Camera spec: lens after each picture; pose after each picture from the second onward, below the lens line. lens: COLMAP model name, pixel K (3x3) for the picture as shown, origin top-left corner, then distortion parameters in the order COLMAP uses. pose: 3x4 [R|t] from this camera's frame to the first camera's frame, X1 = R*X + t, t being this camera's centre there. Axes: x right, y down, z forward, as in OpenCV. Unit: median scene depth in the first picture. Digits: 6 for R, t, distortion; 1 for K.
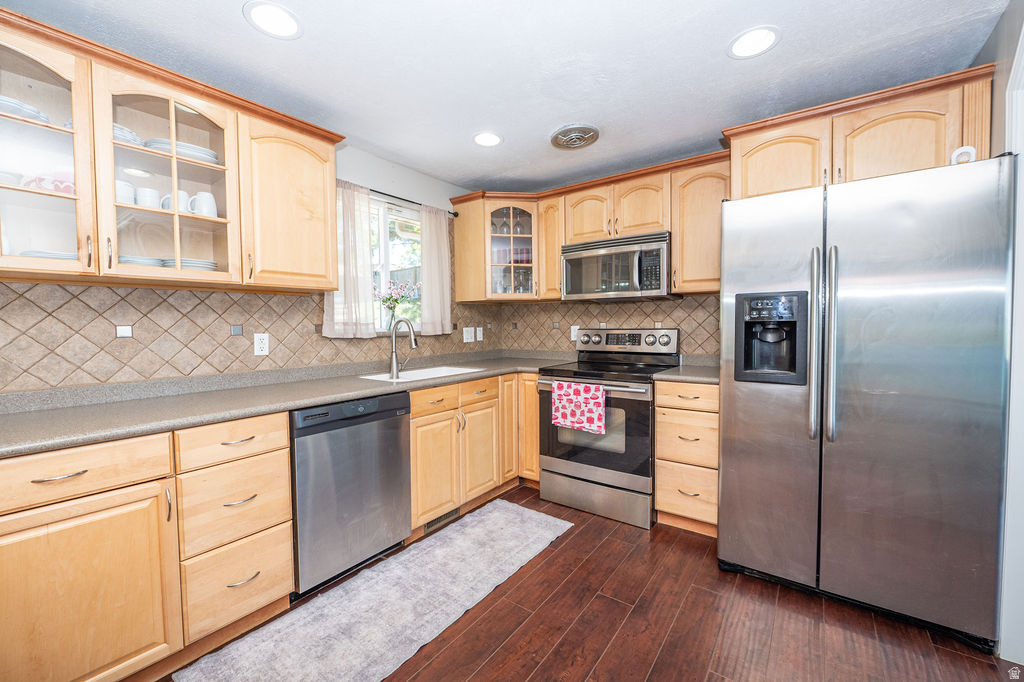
lens RADIAL K [[408.7, 0, 512.0], [0, 408.7, 341.0], [0, 0, 1]] dist [-0.011179, 0.000217]
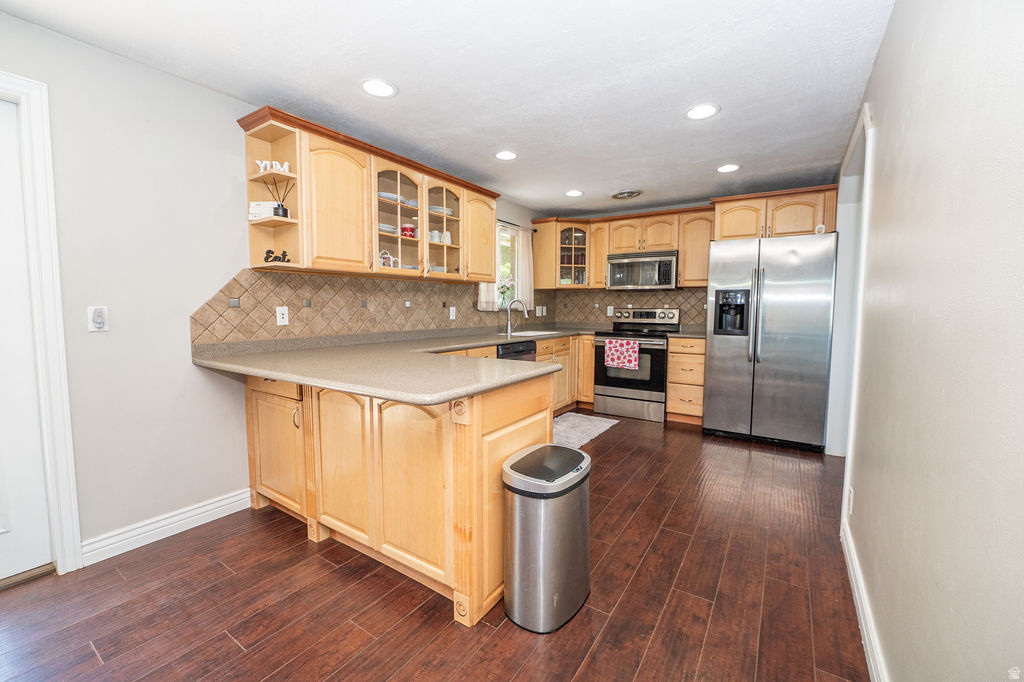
lens RADIAL K [[409.6, 0, 514.9], [0, 409.6, 339.4], [0, 0, 1]] dist [-0.009843, 0.000288]
pose [[0.998161, 0.010097, 0.059773, -0.380540], [-0.012368, 0.999210, 0.037755, 0.043257], [-0.059345, -0.038424, 0.997498, -0.656200]]
